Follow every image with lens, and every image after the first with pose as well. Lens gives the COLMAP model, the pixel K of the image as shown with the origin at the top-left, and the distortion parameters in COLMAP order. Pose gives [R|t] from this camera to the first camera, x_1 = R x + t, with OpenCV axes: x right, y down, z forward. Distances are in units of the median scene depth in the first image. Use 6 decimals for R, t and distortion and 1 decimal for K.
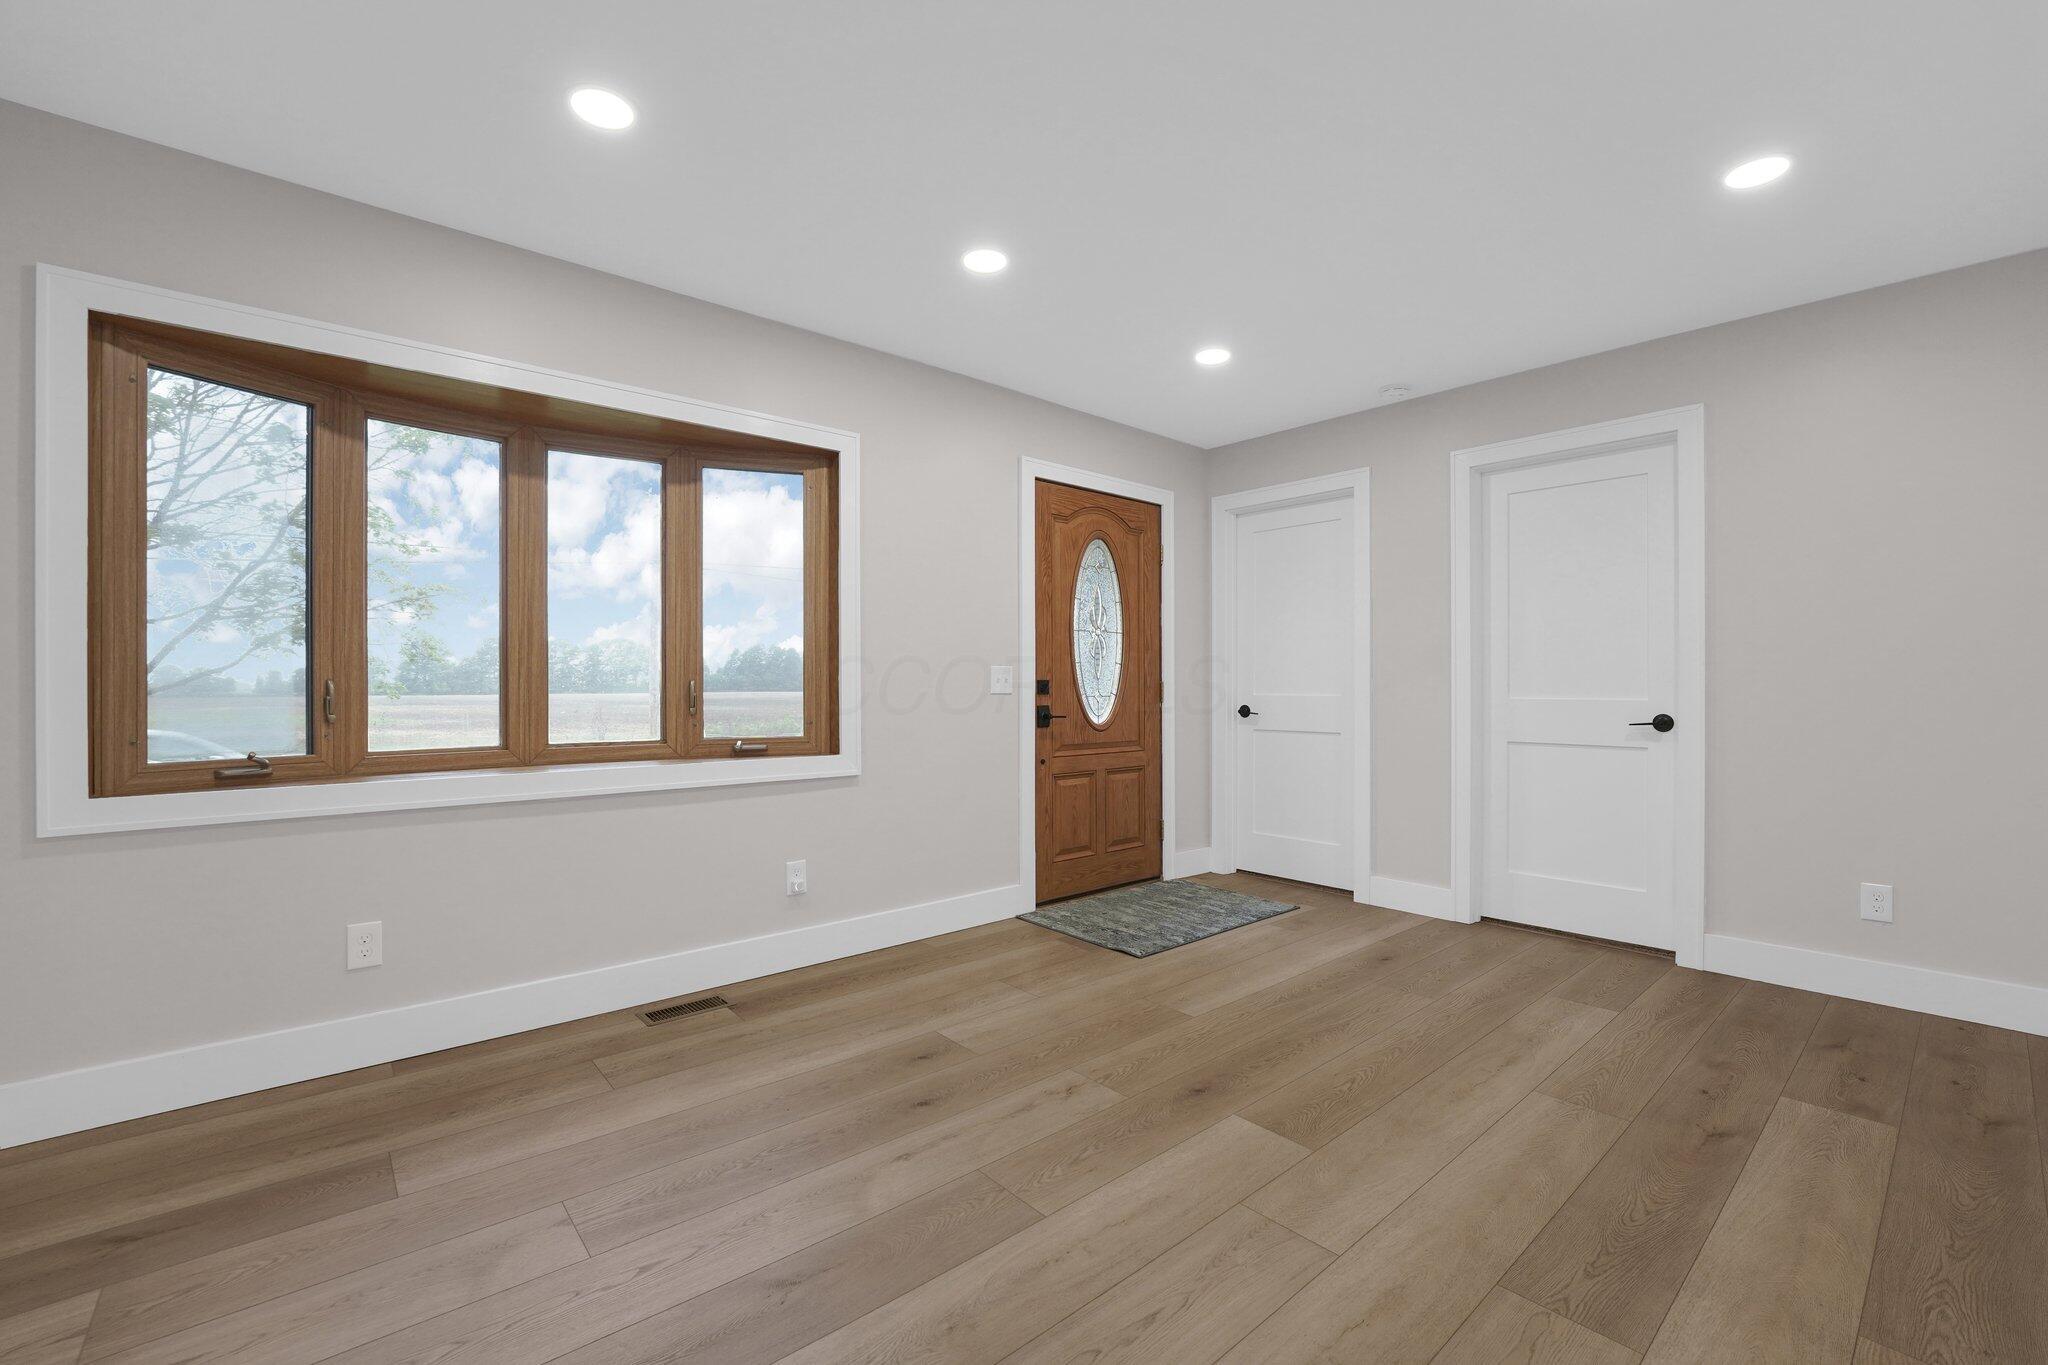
lens RADIAL K [[870.9, 0, 1024.0], [0, 870.9, 682.5], [0, 0, 1]] dist [-0.026360, -0.000024]
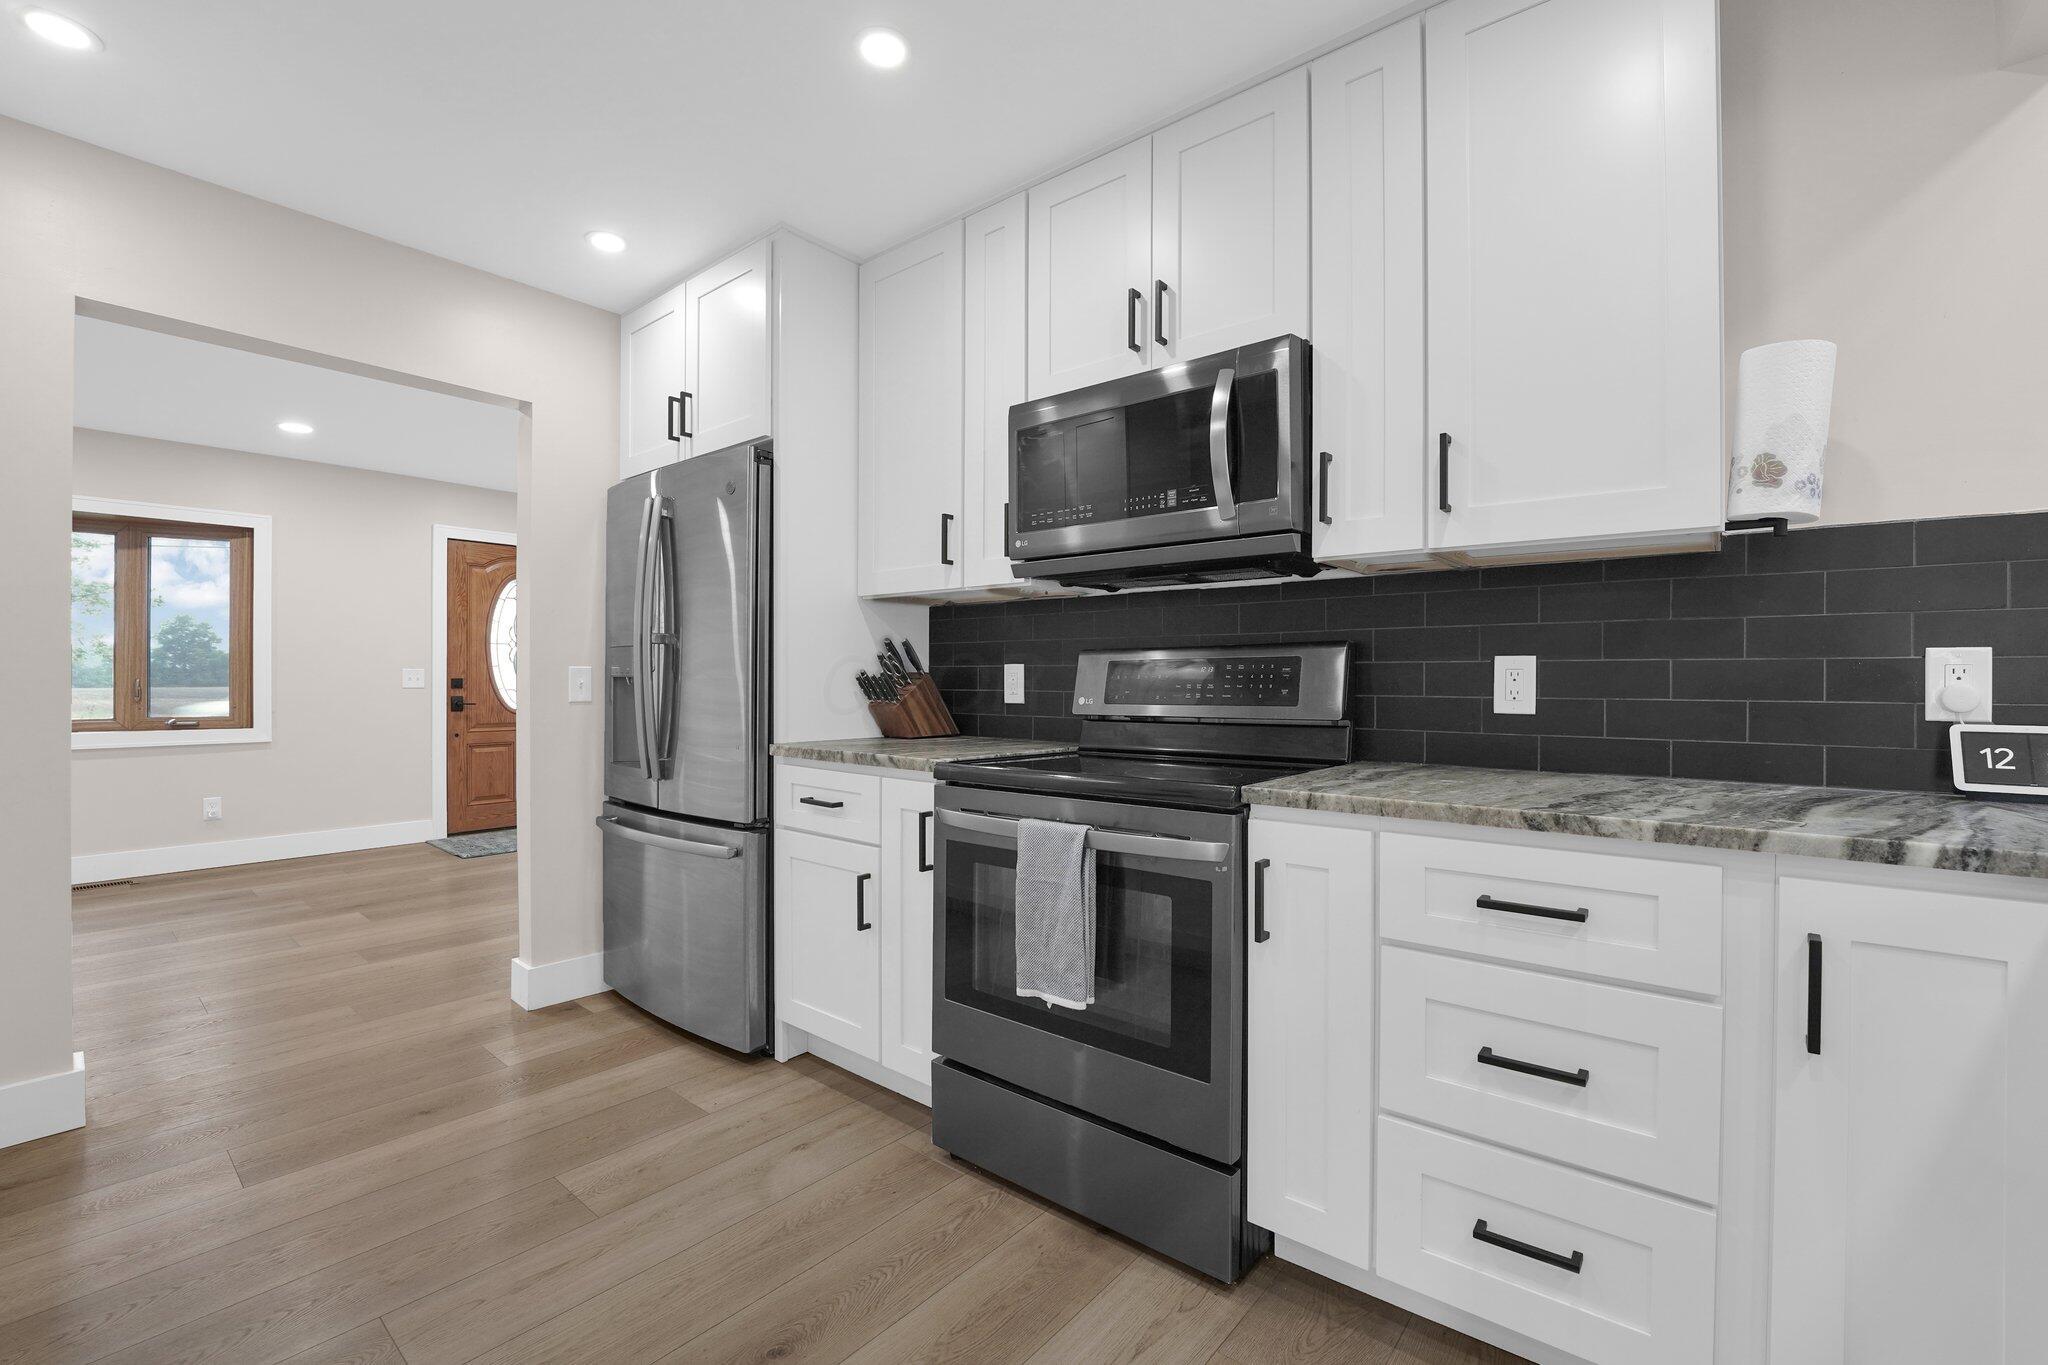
lens RADIAL K [[859.4, 0, 1026.7], [0, 859.4, 671.0], [0, 0, 1]] dist [-0.033972, 0.000011]
pose [[0.988723, 0.002930, 0.149724, 0.727893], [-0.001807, 0.999969, -0.007636, -0.006332], [-0.149742, 0.007279, 0.988698, -0.513922]]
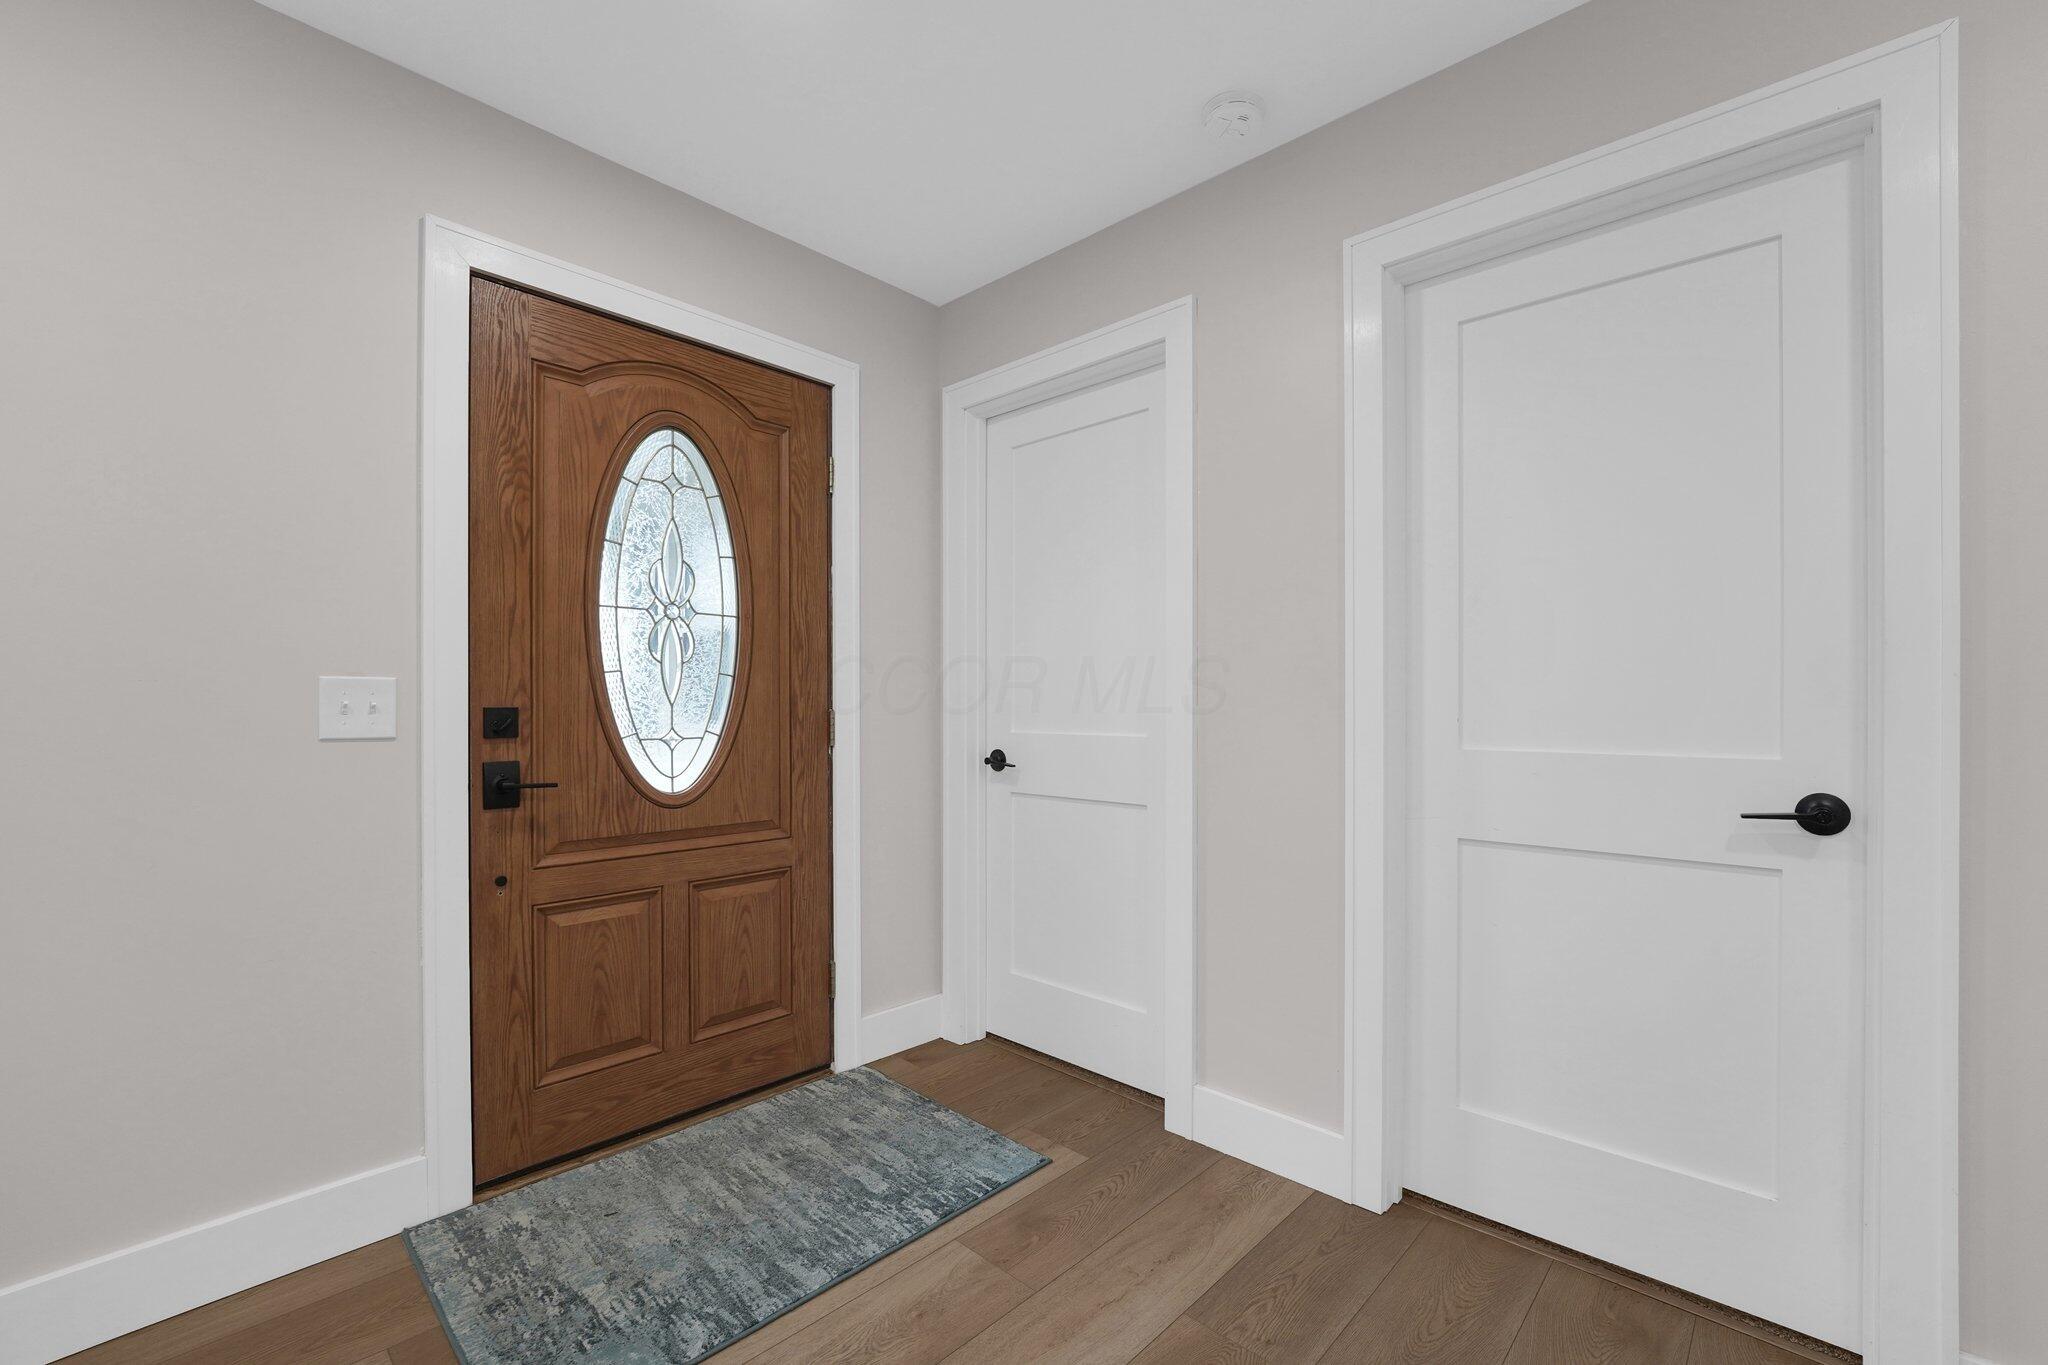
lens RADIAL K [[841.0, 0, 1024.0], [0, 841.0, 699.0], [0, 0, 1]] dist [-0.015778, -0.000055]
pose [[0.996799, 0.002571, 0.079903, 0.261737], [-0.002467, 0.999996, -0.001405, -0.007524], [-0.079906, 0.001203, 0.996802, 0.515245]]
